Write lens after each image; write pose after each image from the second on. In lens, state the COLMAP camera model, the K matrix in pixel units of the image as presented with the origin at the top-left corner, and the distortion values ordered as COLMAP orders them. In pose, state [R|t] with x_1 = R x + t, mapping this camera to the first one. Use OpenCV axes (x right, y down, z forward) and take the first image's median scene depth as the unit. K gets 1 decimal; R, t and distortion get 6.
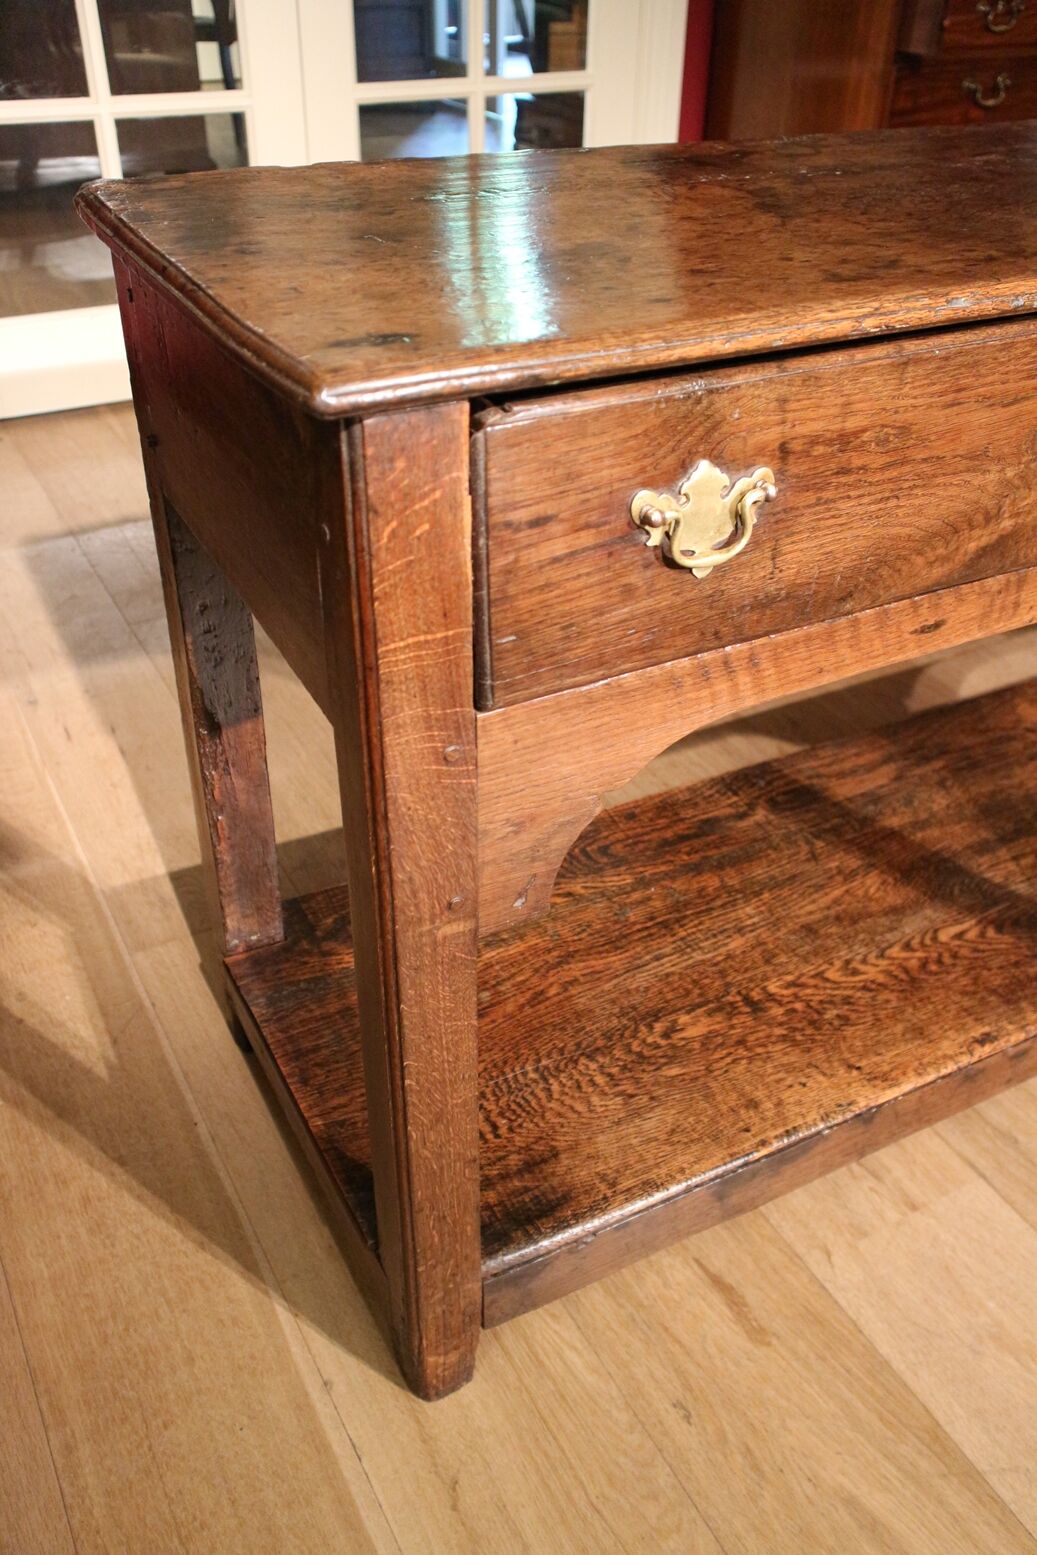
lens RADIAL K [[1324.3, 0, 518.5], [0, 1324.3, 777.5], [0, 0, 1]] dist [-0.057686, 0.067587]
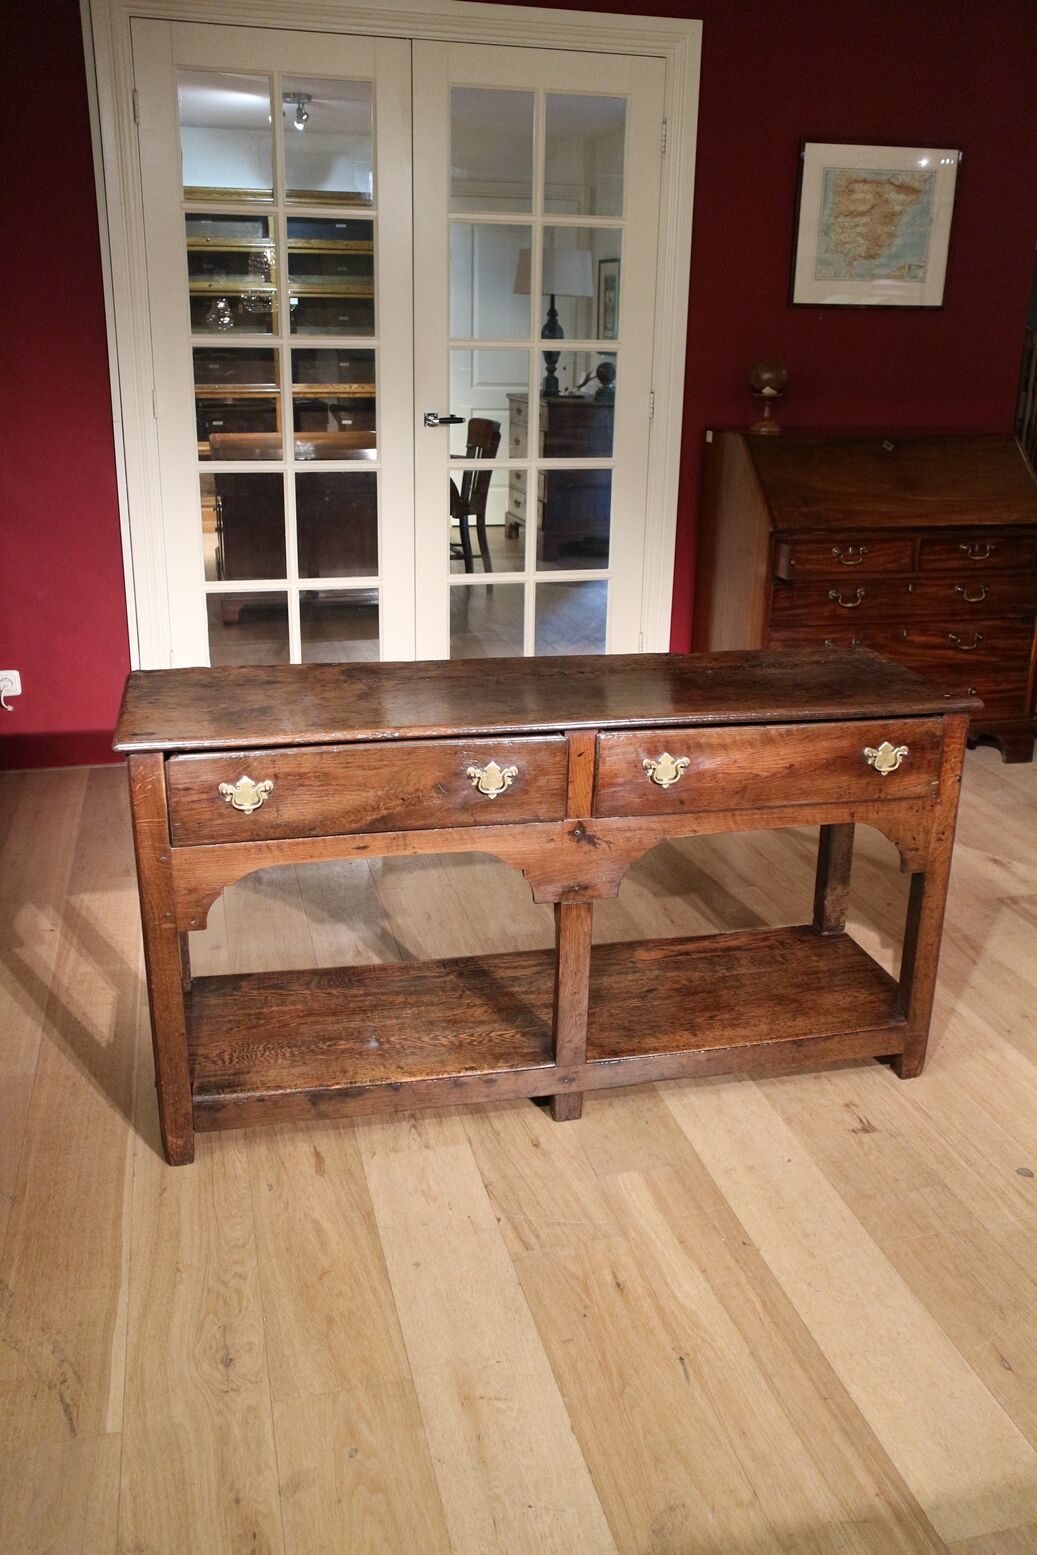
lens RADIAL K [[1324.3, 0, 518.5], [0, 1324.3, 777.5], [0, 0, 1]] dist [-0.057686, 0.067587]
pose [[0.966800, 0.085416, -0.240837, 1.094784], [-0.147150, 0.956625, -0.251426, 0.333450], [0.208915, 0.278518, 0.937434, -1.324462]]
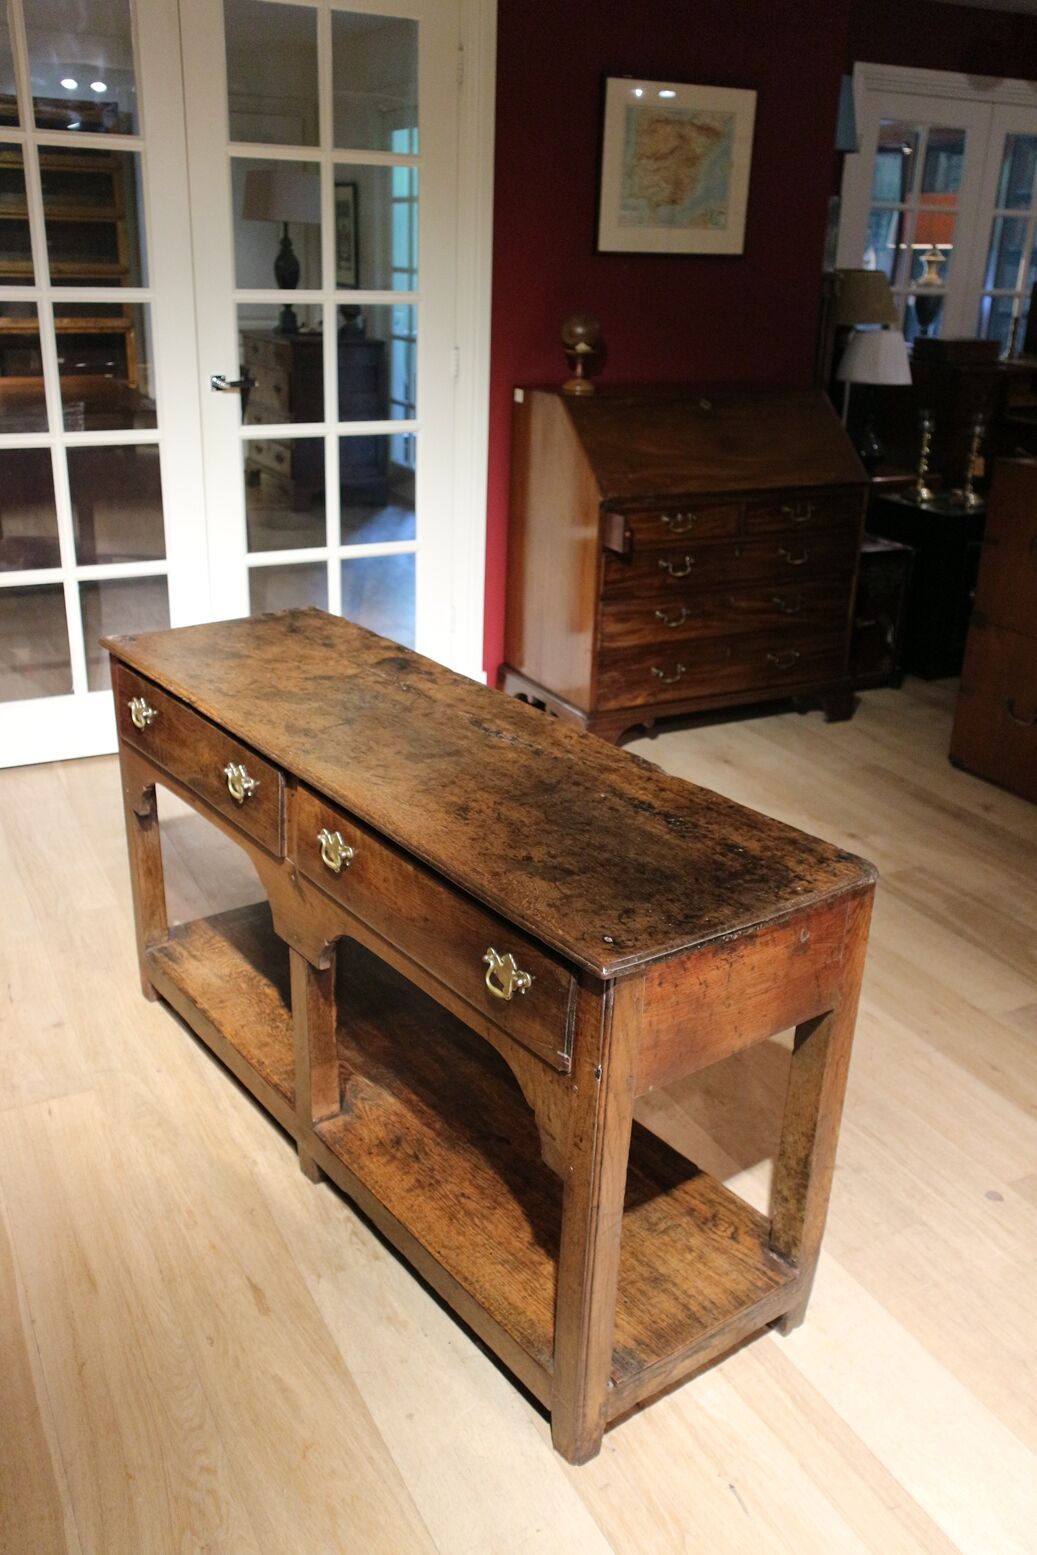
lens RADIAL K [[1328.5, 0, 518.5], [0, 1328.5, 777.5], [0, 0, 1]] dist [-0.054737, 0.072541]
pose [[0.999435, 0.025896, -0.021418, 0.639580], [-0.029888, 0.976328, -0.214220, 0.075581], [0.015364, 0.214740, 0.976550, -1.150660]]
